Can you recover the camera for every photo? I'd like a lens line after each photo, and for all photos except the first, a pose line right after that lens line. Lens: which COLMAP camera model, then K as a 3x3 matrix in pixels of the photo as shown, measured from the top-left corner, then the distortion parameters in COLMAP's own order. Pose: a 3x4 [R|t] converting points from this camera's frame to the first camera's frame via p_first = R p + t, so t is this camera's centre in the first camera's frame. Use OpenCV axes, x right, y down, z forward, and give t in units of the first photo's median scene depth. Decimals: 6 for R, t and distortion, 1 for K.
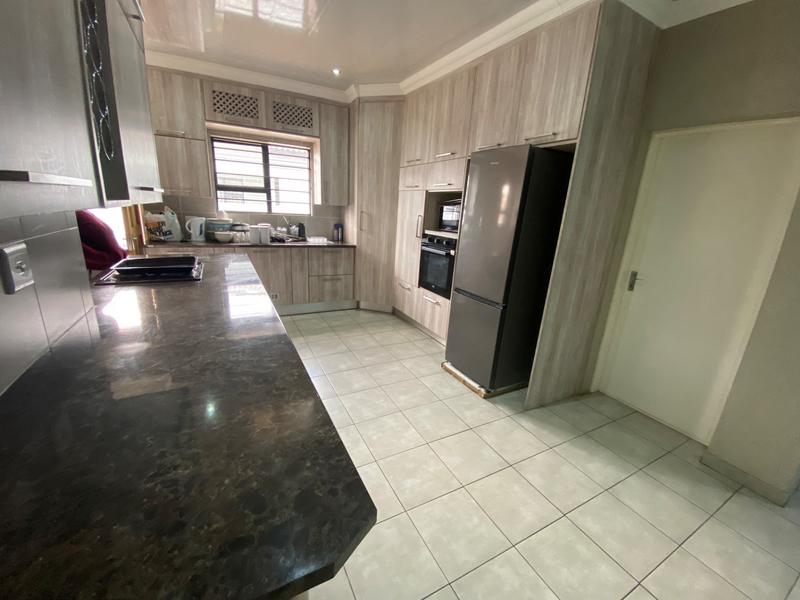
lens RADIAL K [[330.7, 0, 394.7], [0, 330.7, 304.3], [0, 0, 1]] dist [-0.002278, -0.000022]
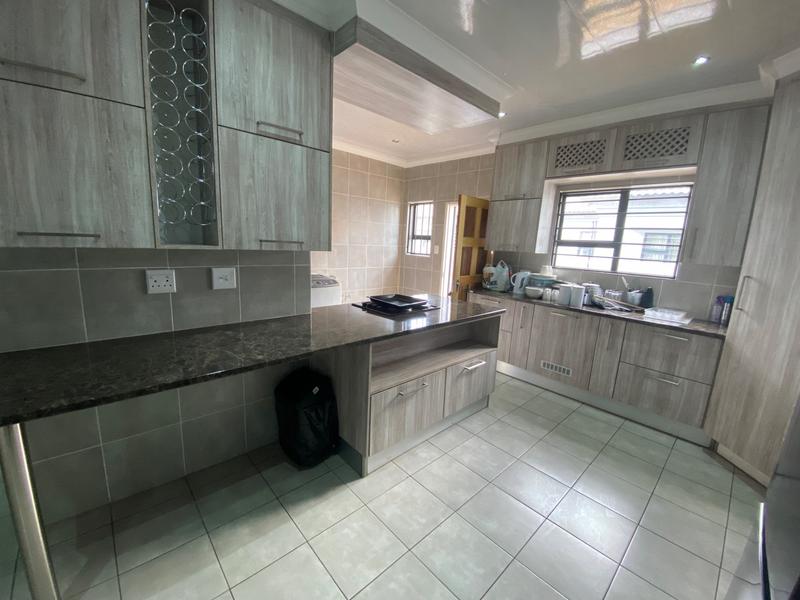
lens RADIAL K [[330.7, 0, 393.5], [0, 330.7, 298.0], [0, 0, 1]] dist [-0.002278, -0.000022]
pose [[0.263109, 0.124139, -0.956746, 0.262603], [-0.307954, 0.950616, 0.038655, -0.093937], [0.914297, 0.284463, 0.288345, 0.336935]]
